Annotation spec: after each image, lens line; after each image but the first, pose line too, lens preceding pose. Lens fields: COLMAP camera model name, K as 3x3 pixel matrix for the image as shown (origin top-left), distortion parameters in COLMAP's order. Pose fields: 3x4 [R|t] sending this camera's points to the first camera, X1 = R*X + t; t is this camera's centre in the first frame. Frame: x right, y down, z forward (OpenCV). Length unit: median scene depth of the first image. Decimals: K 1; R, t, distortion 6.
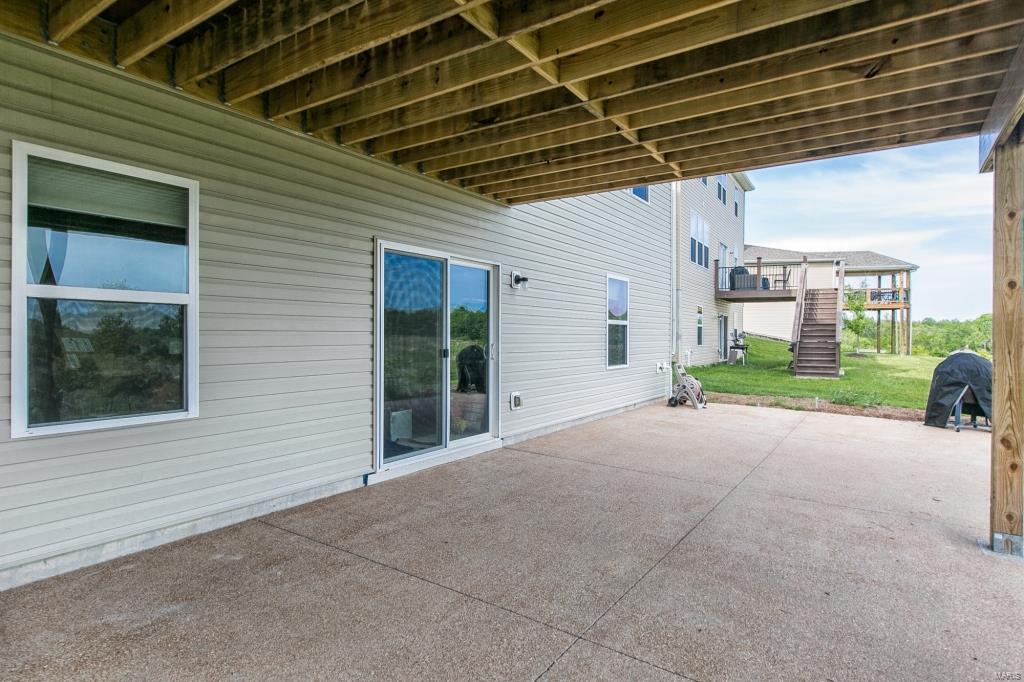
lens RADIAL K [[555.1, 0, 512.0], [0, 555.1, 341.0], [0, 0, 1]] dist [0.033243, 0.000164]
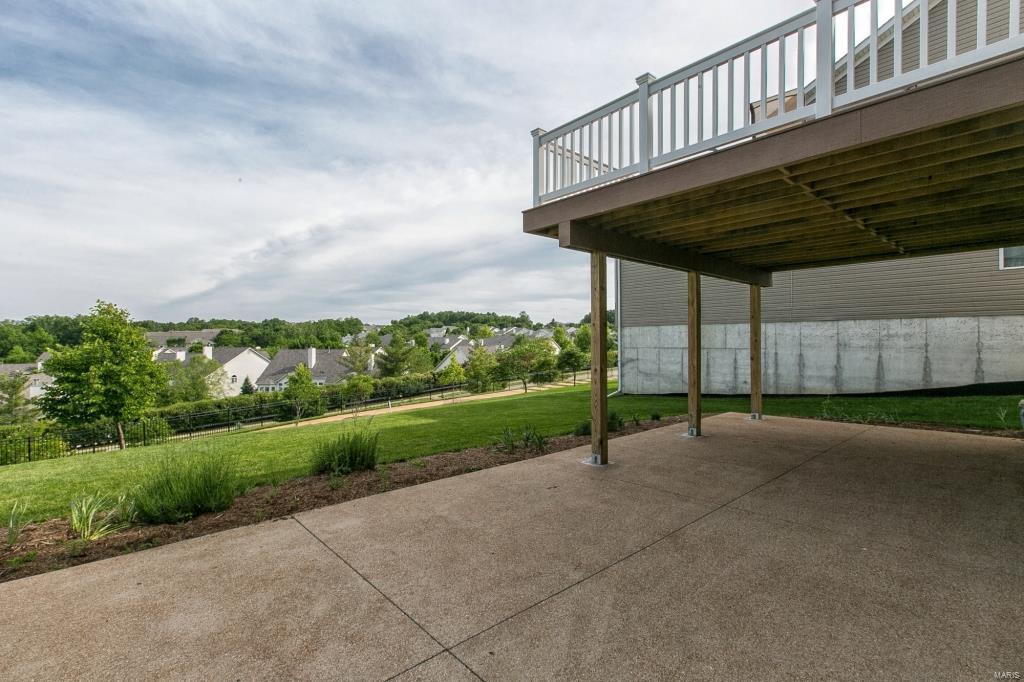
lens RADIAL K [[473.5, 0, 512.0], [0, 473.5, 341.0], [0, 0, 1]] dist [-0.001776, -0.000375]
pose [[-0.969908, -0.003131, 0.243451, 0.723876], [-0.000045, 0.999920, 0.012680, -0.060488], [-0.243471, 0.012288, -0.969830, 2.470811]]
